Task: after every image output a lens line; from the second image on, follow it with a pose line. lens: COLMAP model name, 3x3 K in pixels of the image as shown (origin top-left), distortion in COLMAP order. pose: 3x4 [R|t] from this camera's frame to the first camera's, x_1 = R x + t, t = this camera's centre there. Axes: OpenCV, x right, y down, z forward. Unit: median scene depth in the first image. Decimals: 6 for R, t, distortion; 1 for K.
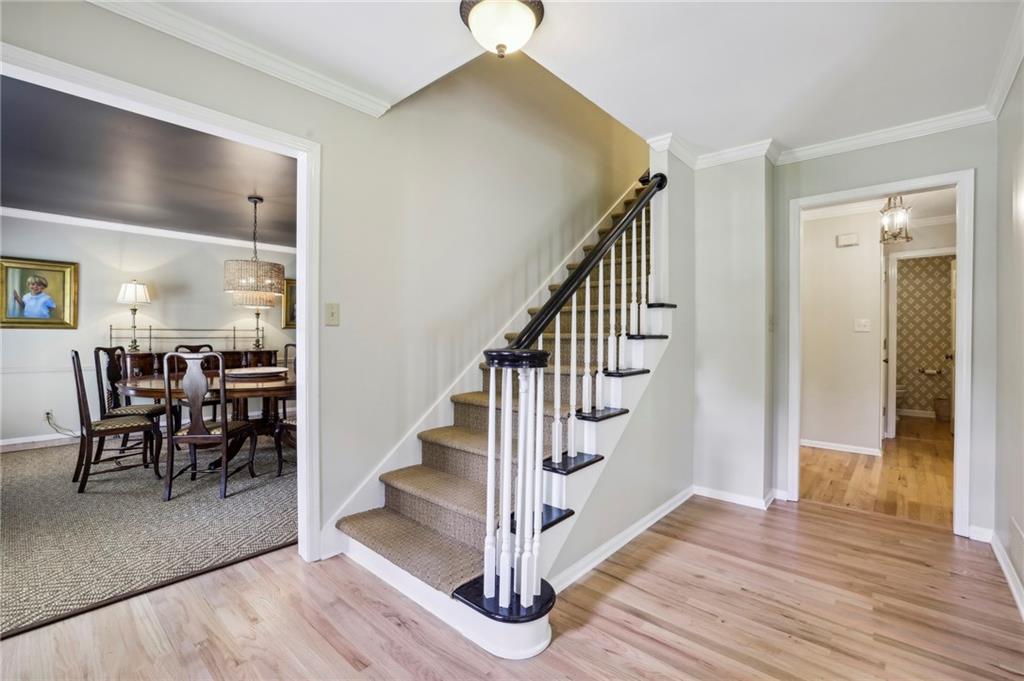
lens RADIAL K [[448.1, 0, 507.5], [0, 448.1, 340.0], [0, 0, 1]] dist [-0.024526, 0.005800]
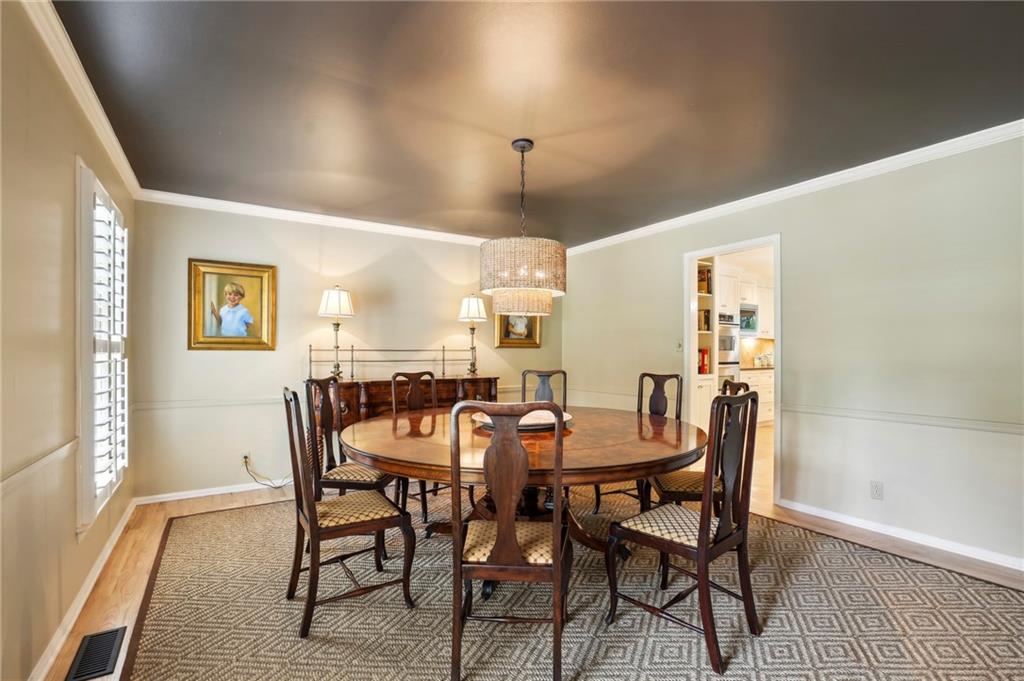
lens RADIAL K [[448.1, 0, 497.2], [0, 448.1, 356.1], [0, 0, 1]] dist [-0.024526, 0.005800]
pose [[0.963323, 0.002652, -0.268330, -0.384576], [-0.001598, 0.999990, 0.004148, -0.018425], [0.268339, -0.003567, 0.963318, 0.341364]]
